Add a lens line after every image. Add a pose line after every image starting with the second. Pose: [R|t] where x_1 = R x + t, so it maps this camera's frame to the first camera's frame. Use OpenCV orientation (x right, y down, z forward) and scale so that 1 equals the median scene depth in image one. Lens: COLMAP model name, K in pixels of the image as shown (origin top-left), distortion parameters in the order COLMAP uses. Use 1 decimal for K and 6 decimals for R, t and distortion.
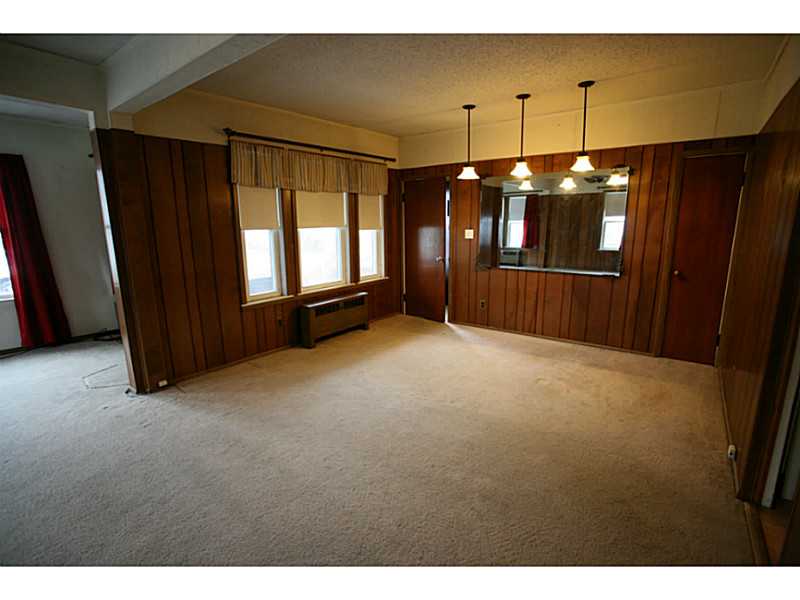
lens RADIAL K [[395.1, 0, 401.5], [0, 395.1, 300.0], [0, 0, 1]] dist [-0.066575, 0.034036]
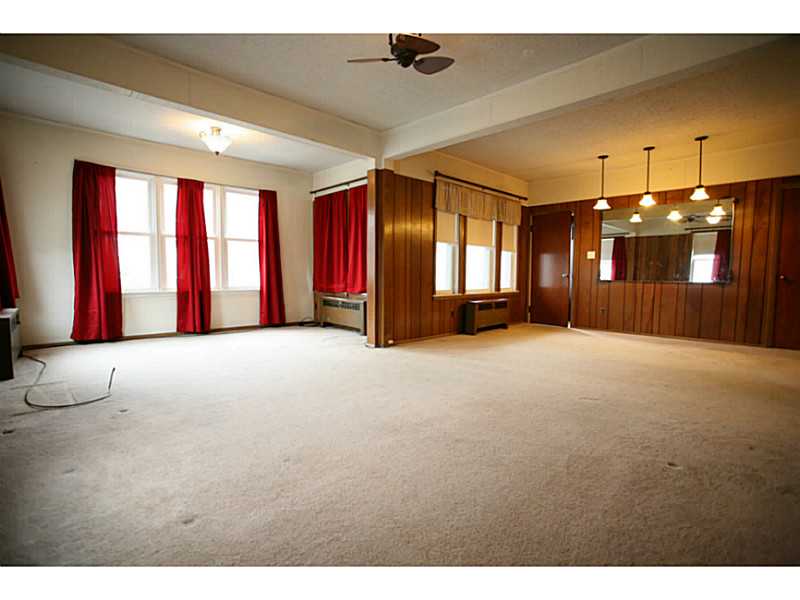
lens RADIAL K [[395.1, 0, 401.5], [0, 395.1, 300.0], [0, 0, 1]] dist [-0.066575, 0.034036]
pose [[0.989809, 0.028327, -0.139557, -0.280963], [-0.046268, 0.990817, -0.127046, 0.180203], [0.134677, 0.132208, 0.982030, -0.316904]]
